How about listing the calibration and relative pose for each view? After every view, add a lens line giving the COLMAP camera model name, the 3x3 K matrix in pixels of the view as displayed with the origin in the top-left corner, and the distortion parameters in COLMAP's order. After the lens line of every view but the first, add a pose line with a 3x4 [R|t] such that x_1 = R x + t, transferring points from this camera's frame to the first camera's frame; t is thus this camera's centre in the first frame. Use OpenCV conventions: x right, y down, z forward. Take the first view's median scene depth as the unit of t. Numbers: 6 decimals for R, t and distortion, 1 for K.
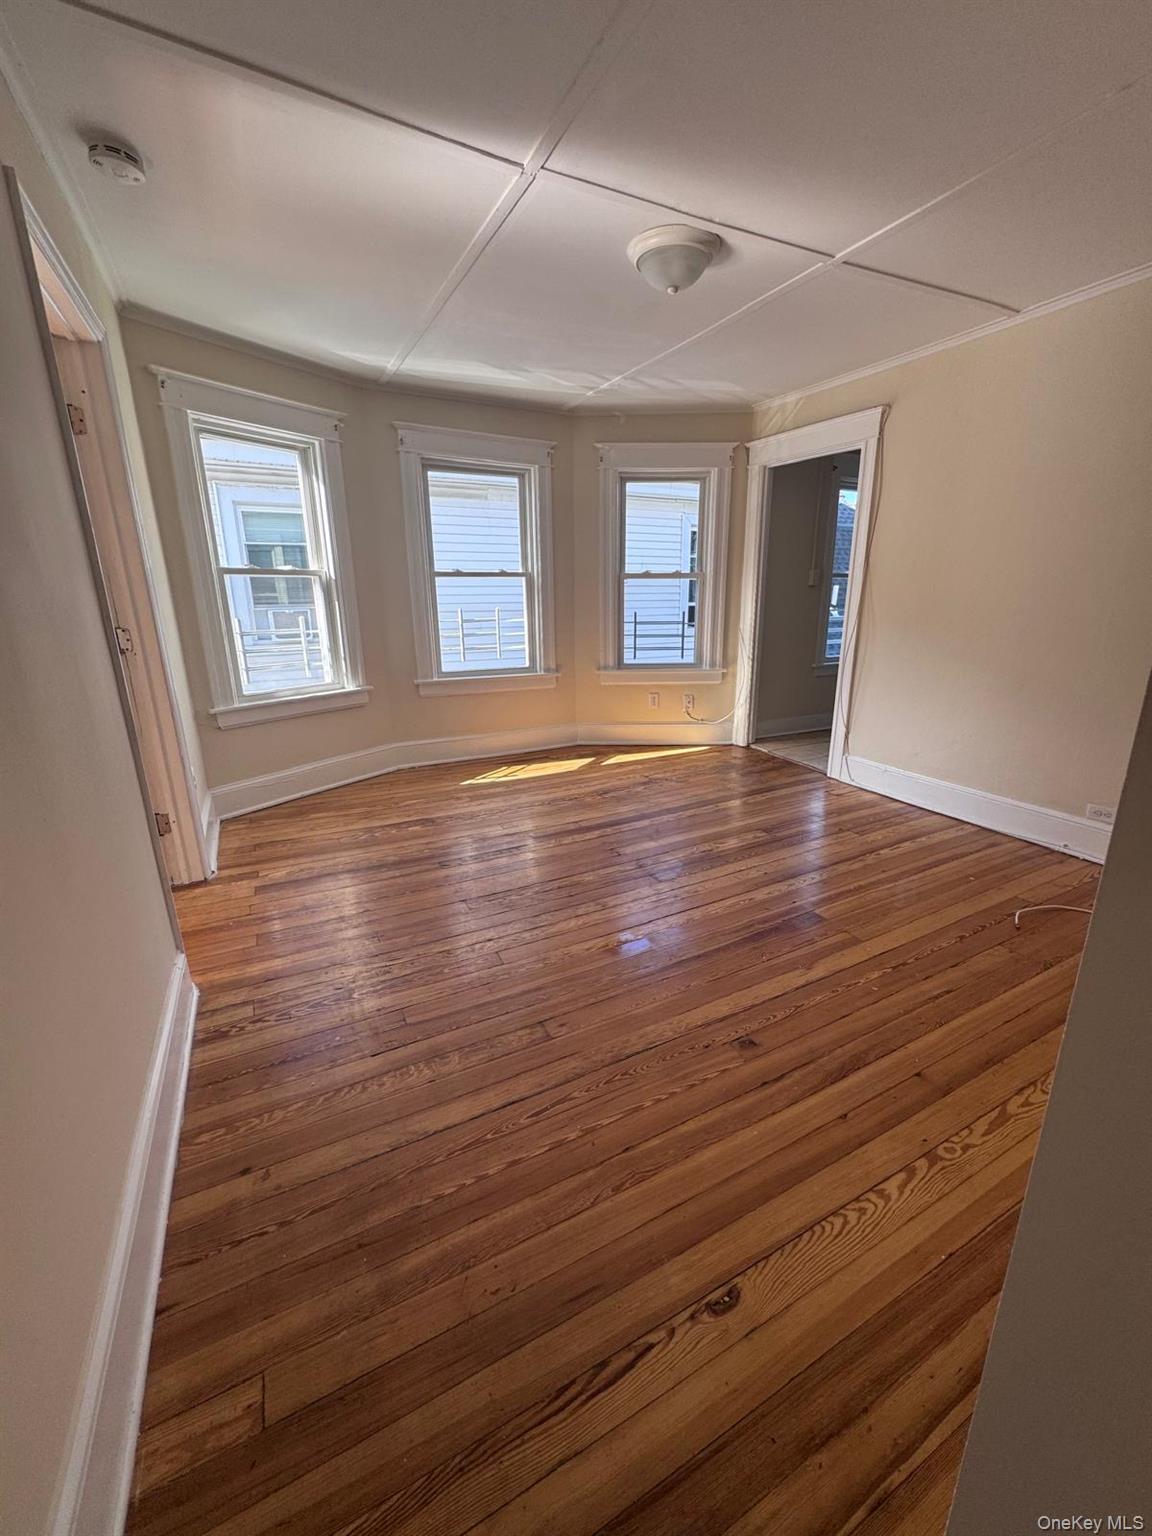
lens RADIAL K [[614.6, 0, 576.0], [0, 614.6, 768.0], [0, 0, 1]] dist [-0.003177, -0.000266]
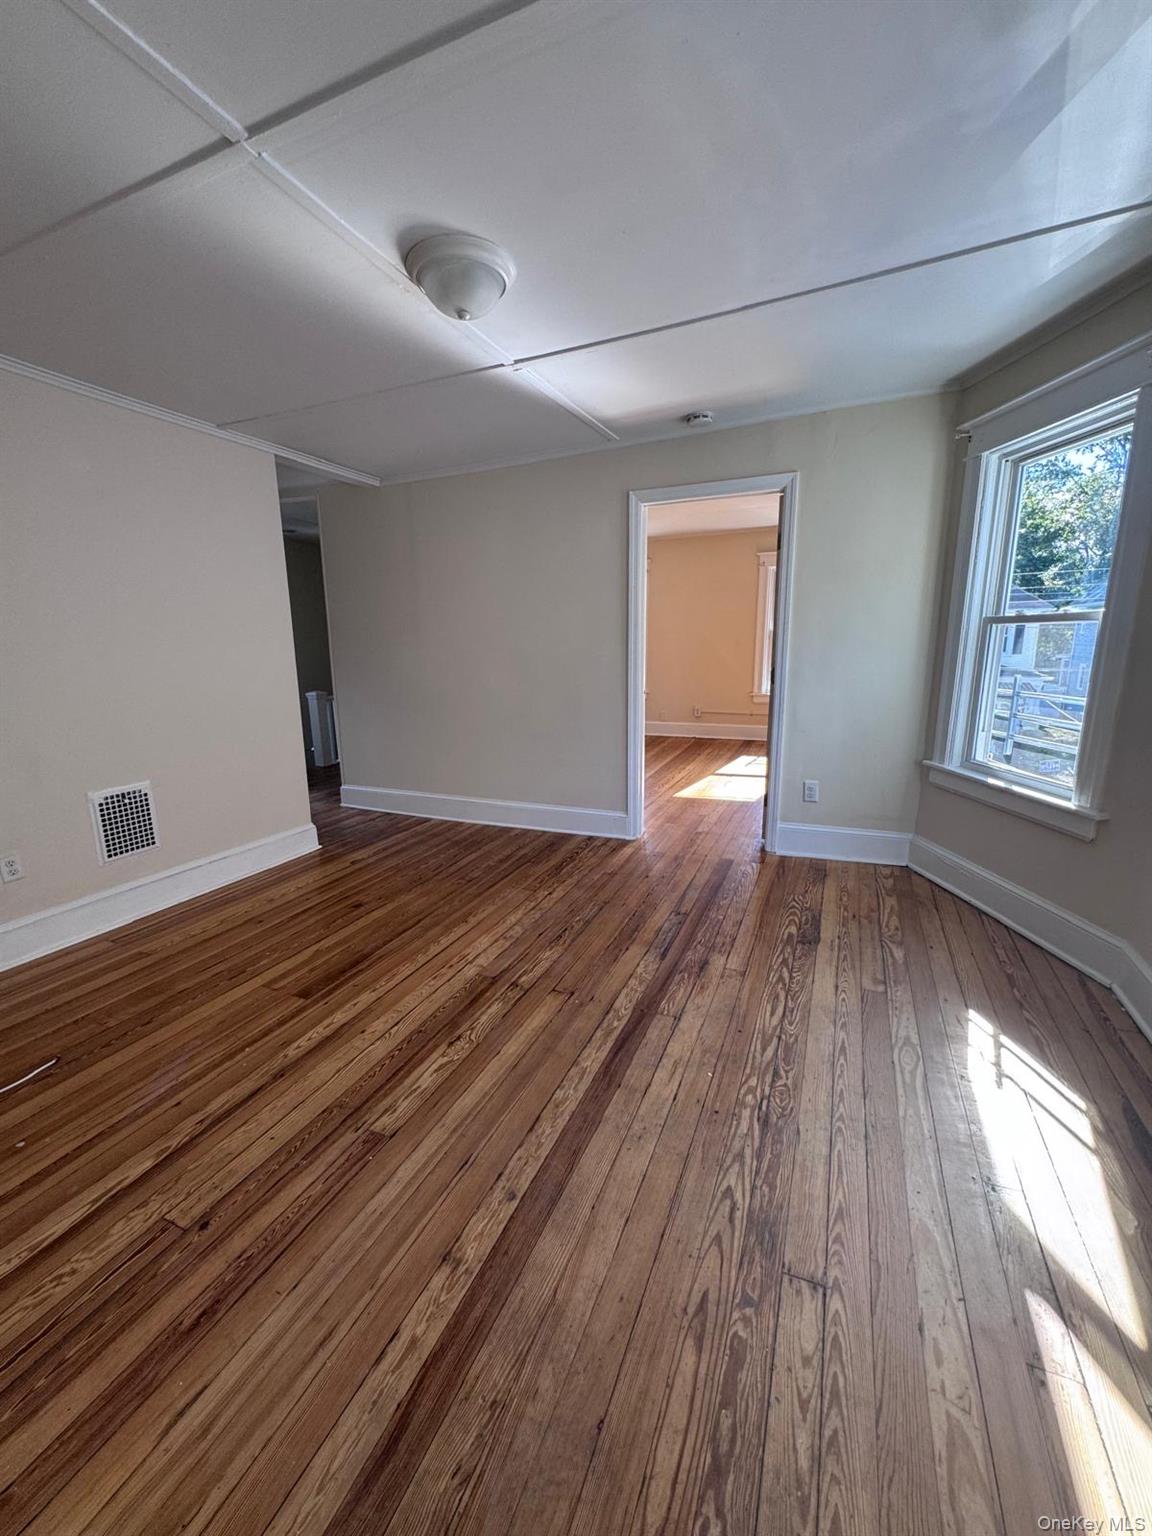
lens RADIAL K [[614.6, 0, 576.0], [0, 614.6, 768.0], [0, 0, 1]] dist [-0.003177, -0.000266]
pose [[-0.775771, 0.146880, -0.613682, 0.449748], [-0.153824, 0.899174, 0.409664, -0.401846], [0.611978, 0.412204, -0.674960, 1.326699]]
